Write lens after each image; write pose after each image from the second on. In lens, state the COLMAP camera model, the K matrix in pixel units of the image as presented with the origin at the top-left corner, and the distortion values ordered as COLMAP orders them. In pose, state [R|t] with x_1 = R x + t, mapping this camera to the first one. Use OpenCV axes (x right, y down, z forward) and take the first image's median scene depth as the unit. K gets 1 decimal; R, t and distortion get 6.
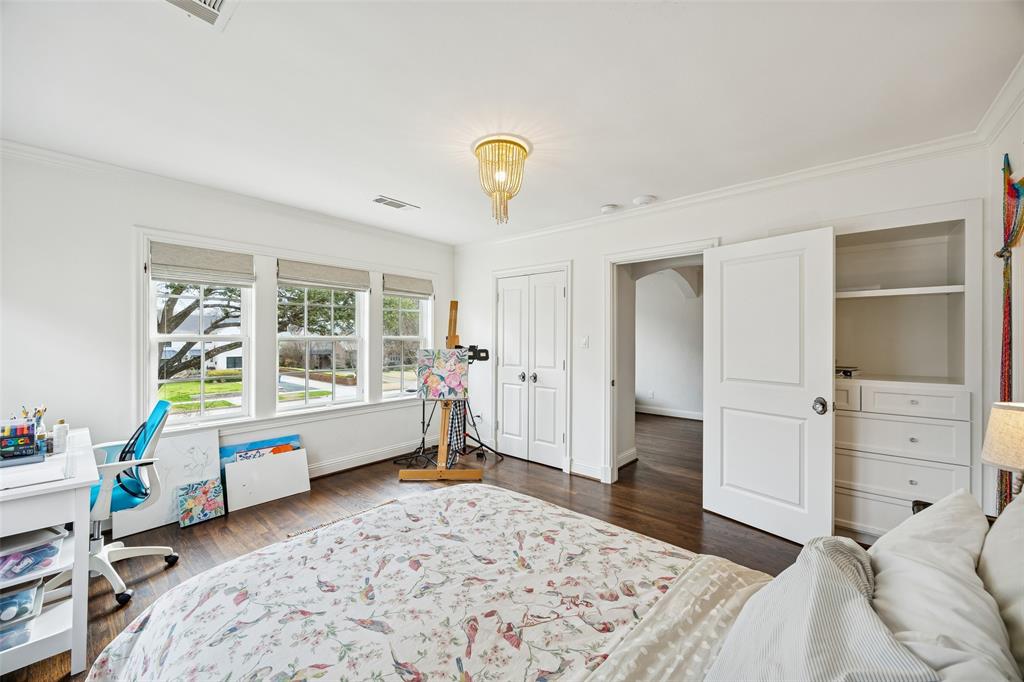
lens RADIAL K [[391.9, 0, 506.8], [0, 391.9, 342.2], [0, 0, 1]] dist [-0.002382, -0.000253]
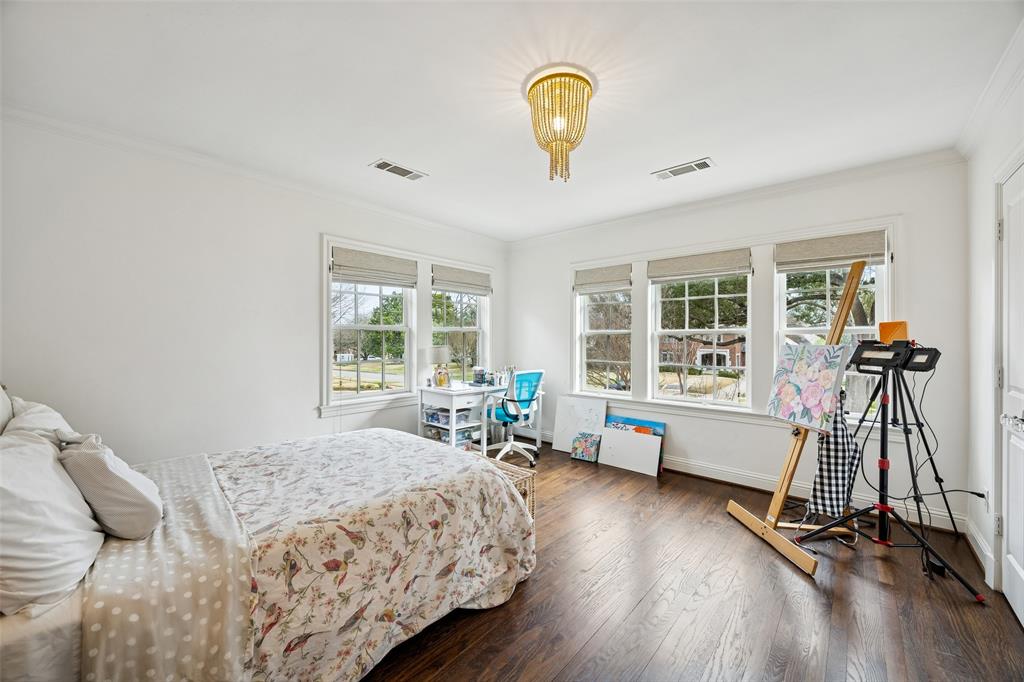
lens RADIAL K [[391.9, 0, 510.5], [0, 391.9, 340.9], [0, 0, 1]] dist [-0.002382, -0.000253]
pose [[-0.016408, 0.002066, -0.999863, 0.536603], [-0.013880, 0.999901, 0.002294, 0.018584], [0.999769, 0.013916, -0.016377, 0.611943]]
